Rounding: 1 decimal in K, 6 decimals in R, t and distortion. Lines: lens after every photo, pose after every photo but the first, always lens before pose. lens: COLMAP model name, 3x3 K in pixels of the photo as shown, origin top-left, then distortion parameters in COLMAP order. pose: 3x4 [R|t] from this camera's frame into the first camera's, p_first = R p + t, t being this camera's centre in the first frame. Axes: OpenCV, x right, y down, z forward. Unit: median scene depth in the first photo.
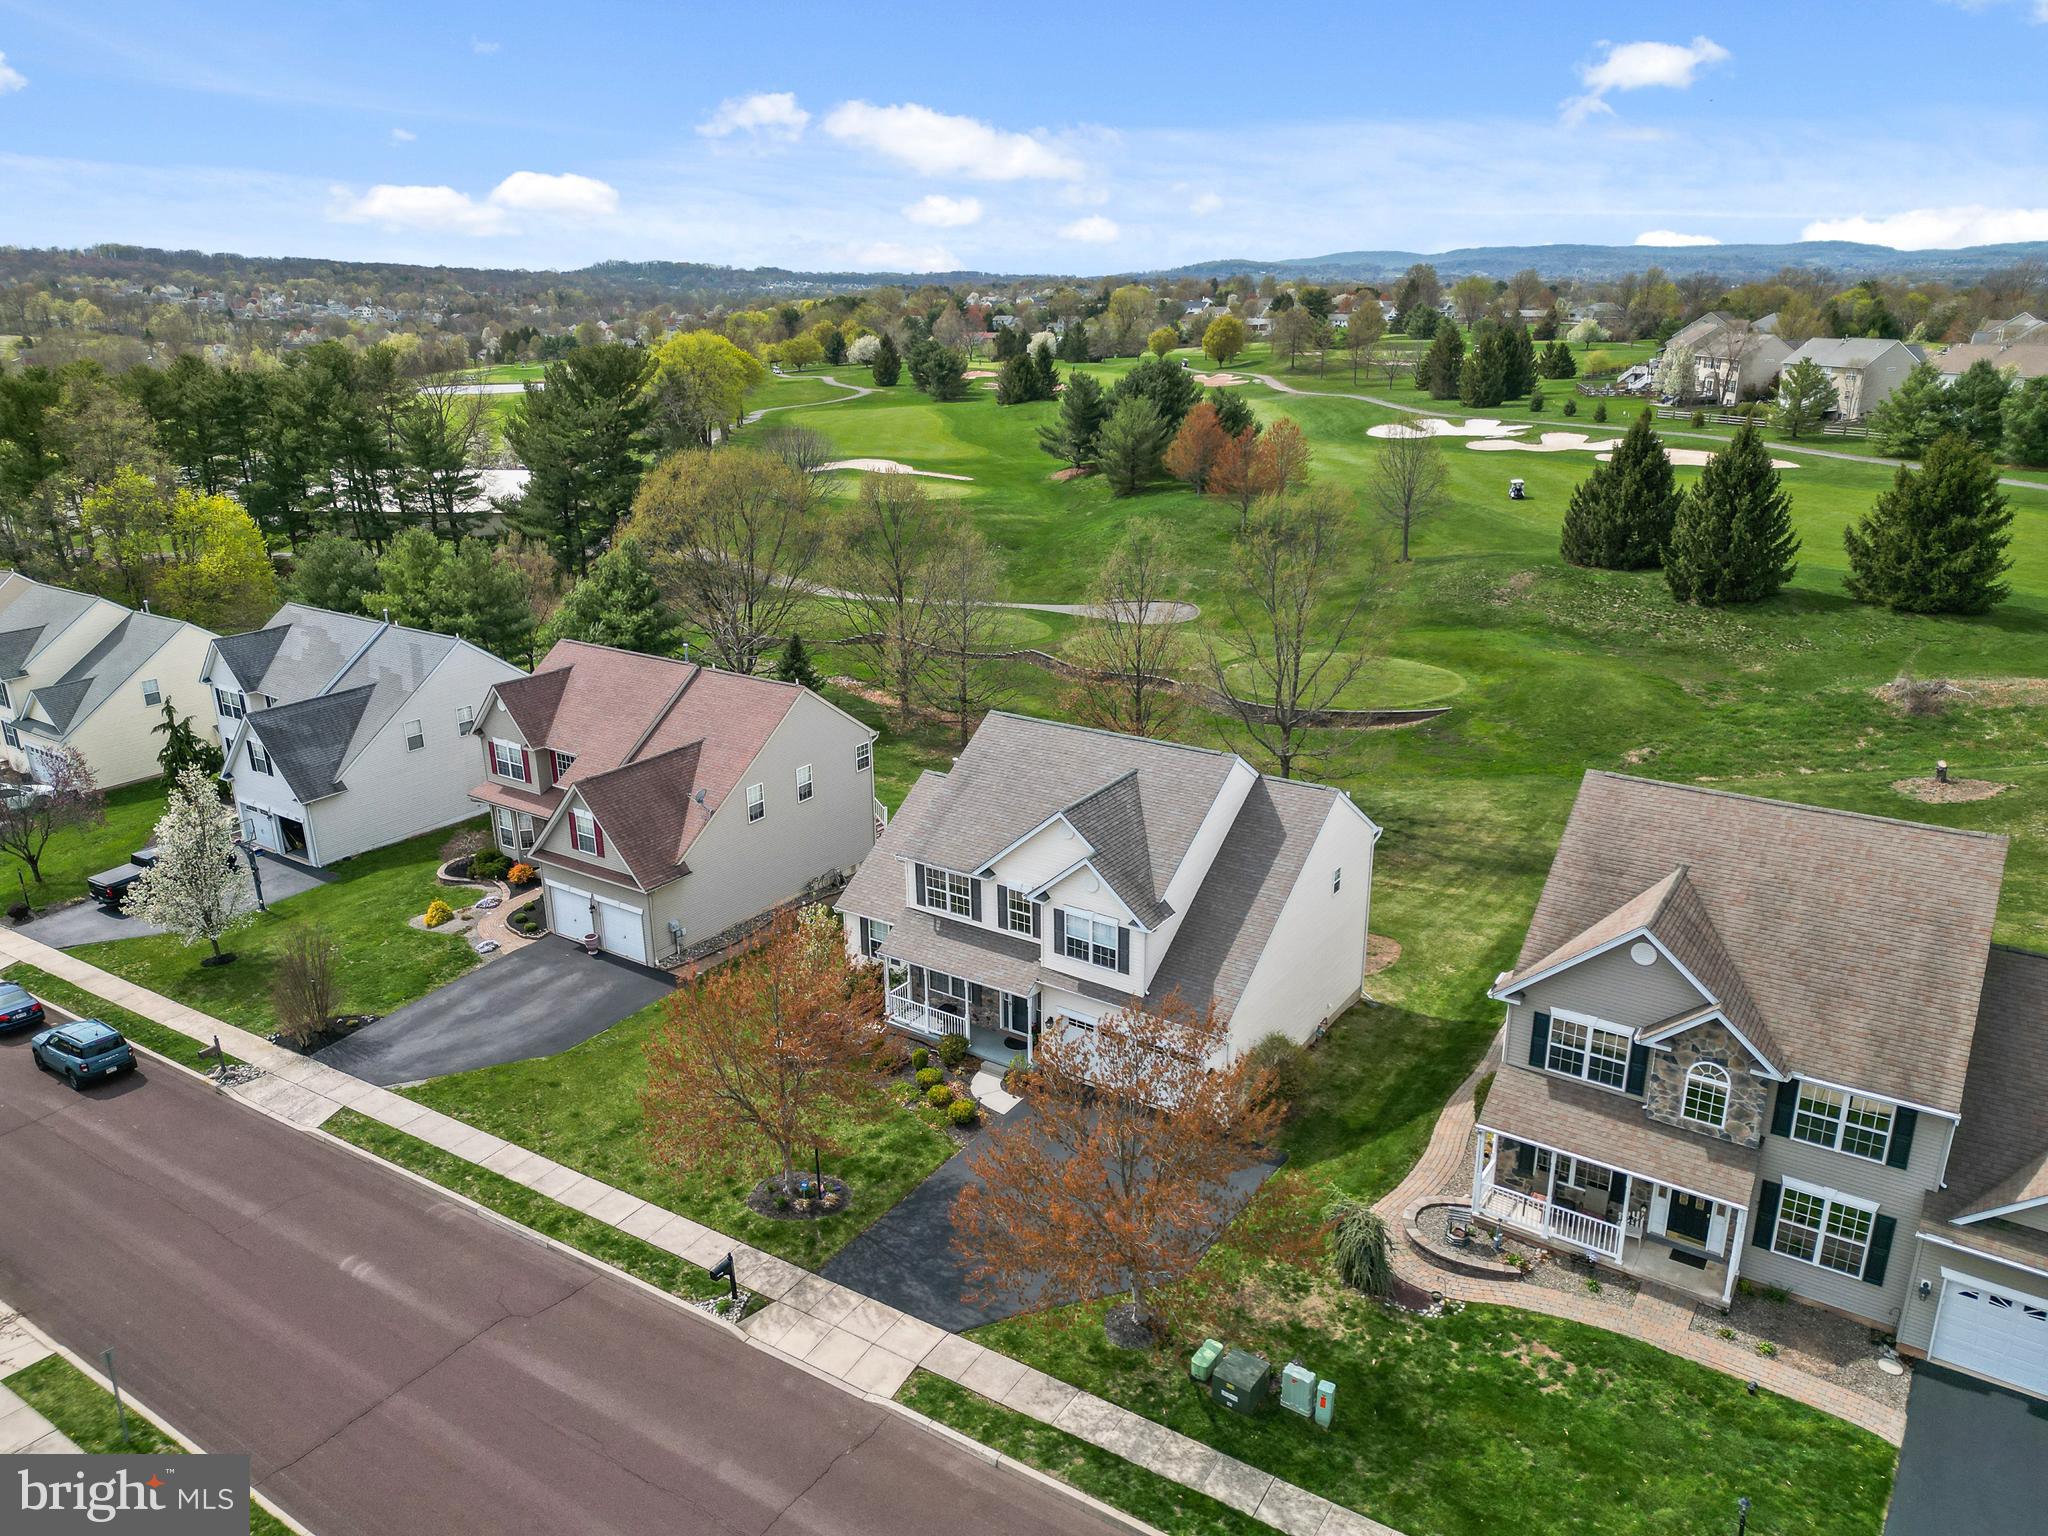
lens RADIAL K [[1429.6, 0, 1024.0], [0, 1429.6, 768.0], [0, 0, 1]] dist [0.062785, -0.053784]
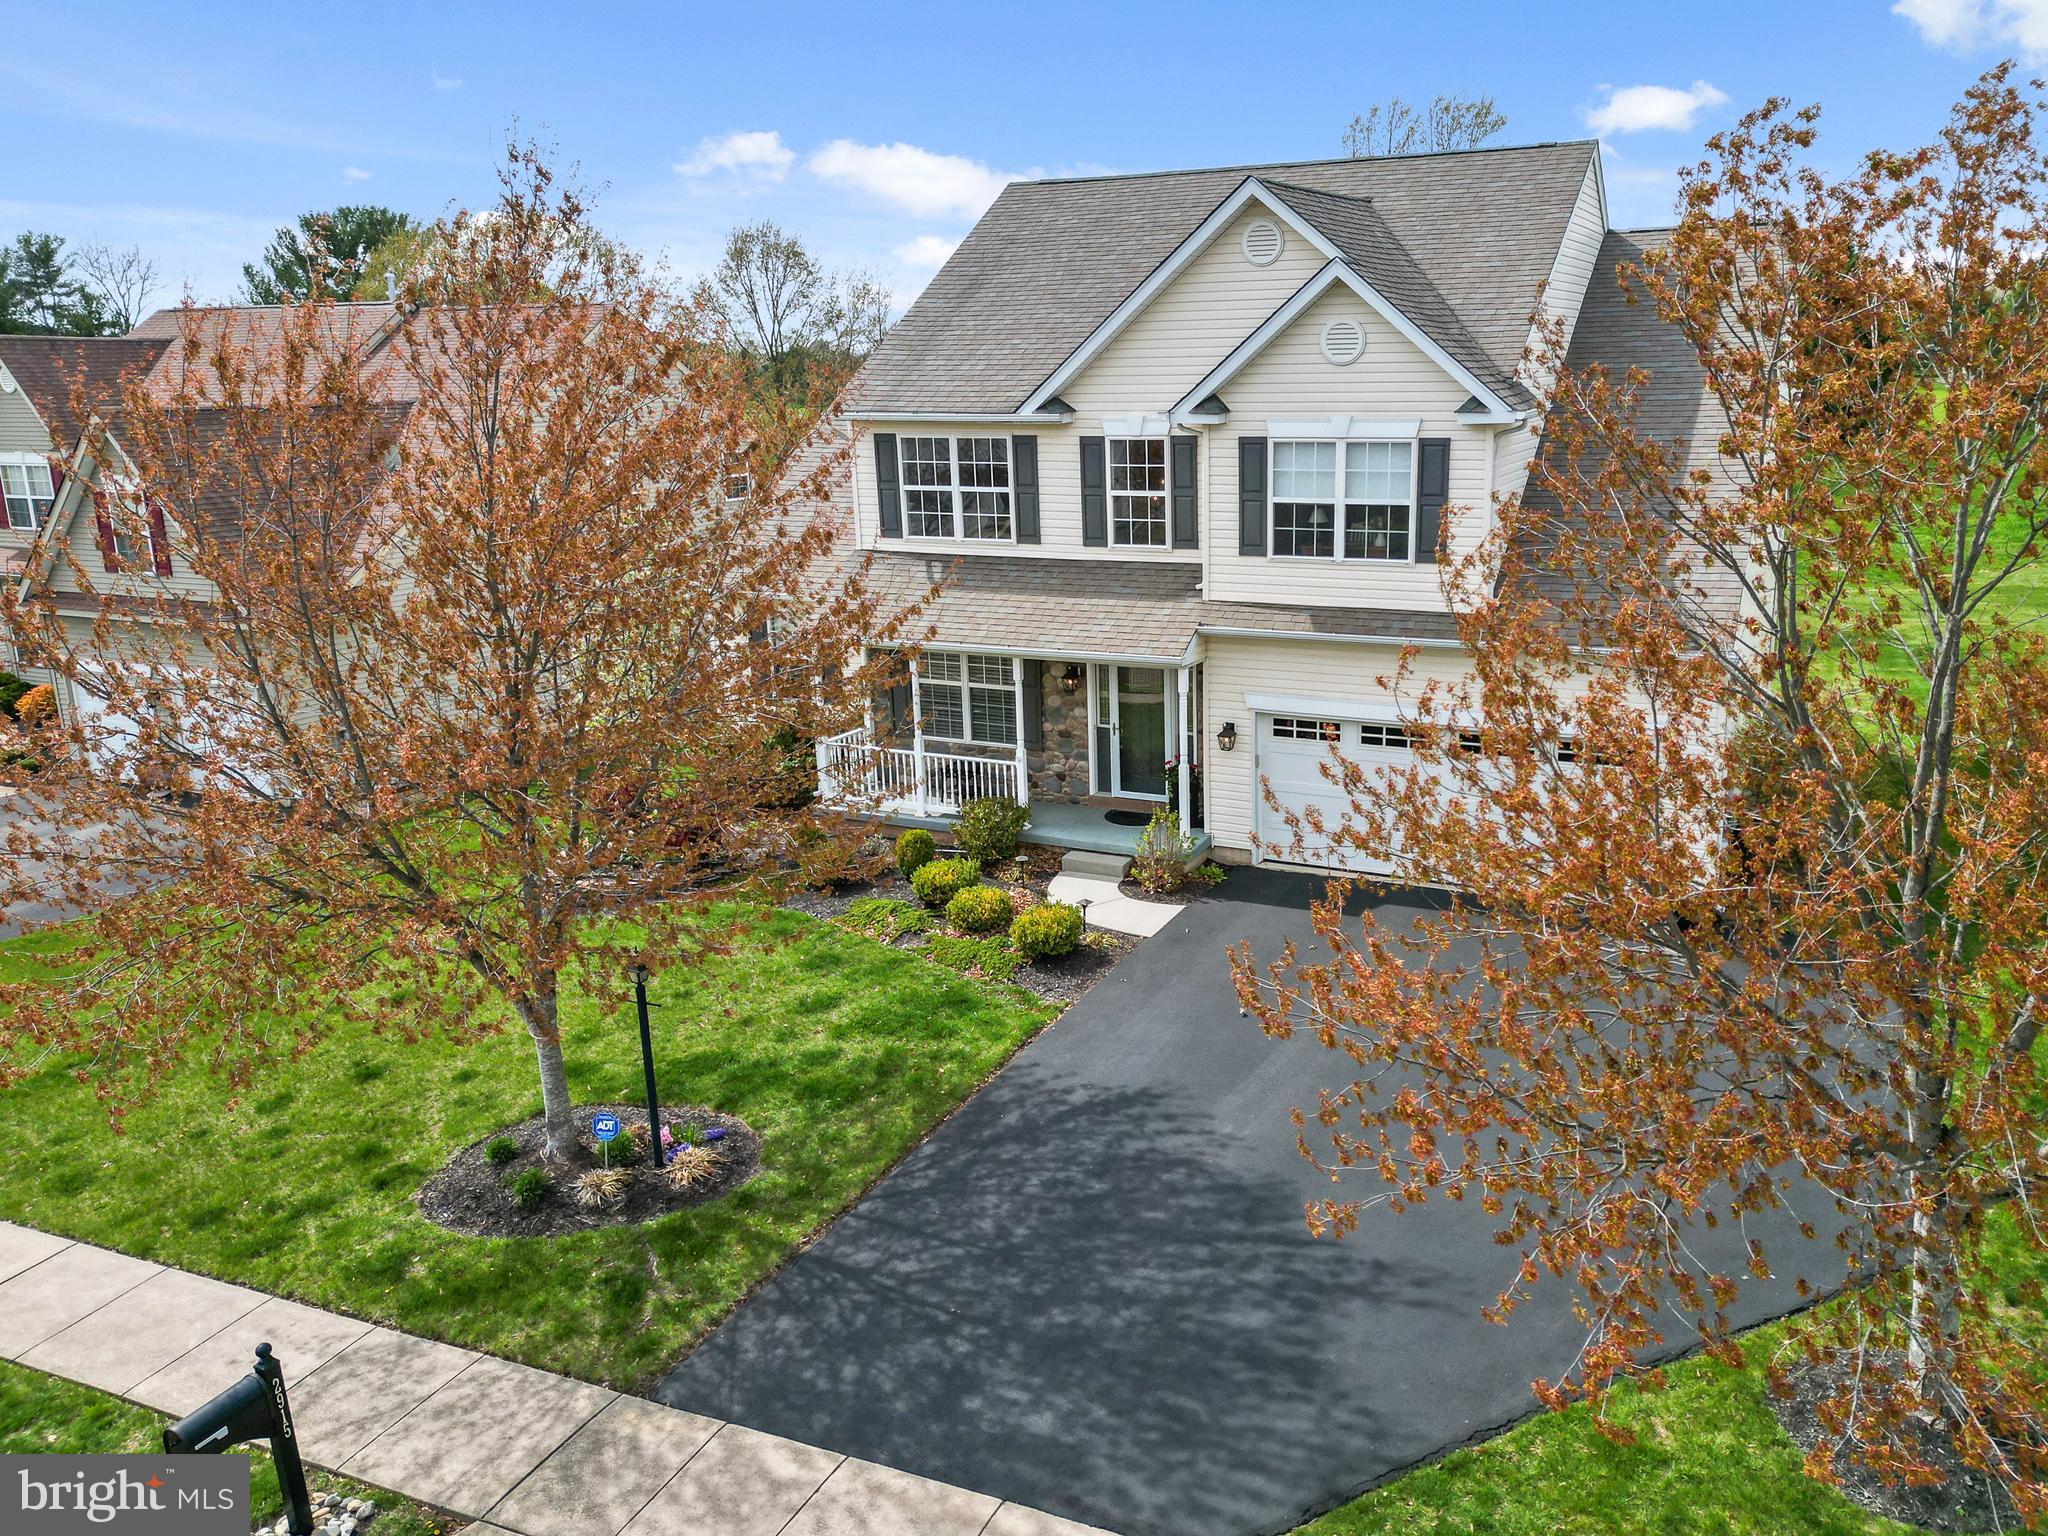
lens RADIAL K [[1470.5, 0, 1152.6], [0, 1470.5, 769.1], [0, 0, 1]] dist [0.046285, -0.007439]
pose [[0.985282, -0.042668, 0.165524, -0.077229], [0.054317, 0.996307, -0.066501, 0.219354], [-0.162075, 0.074513, 0.983961, 0.595682]]
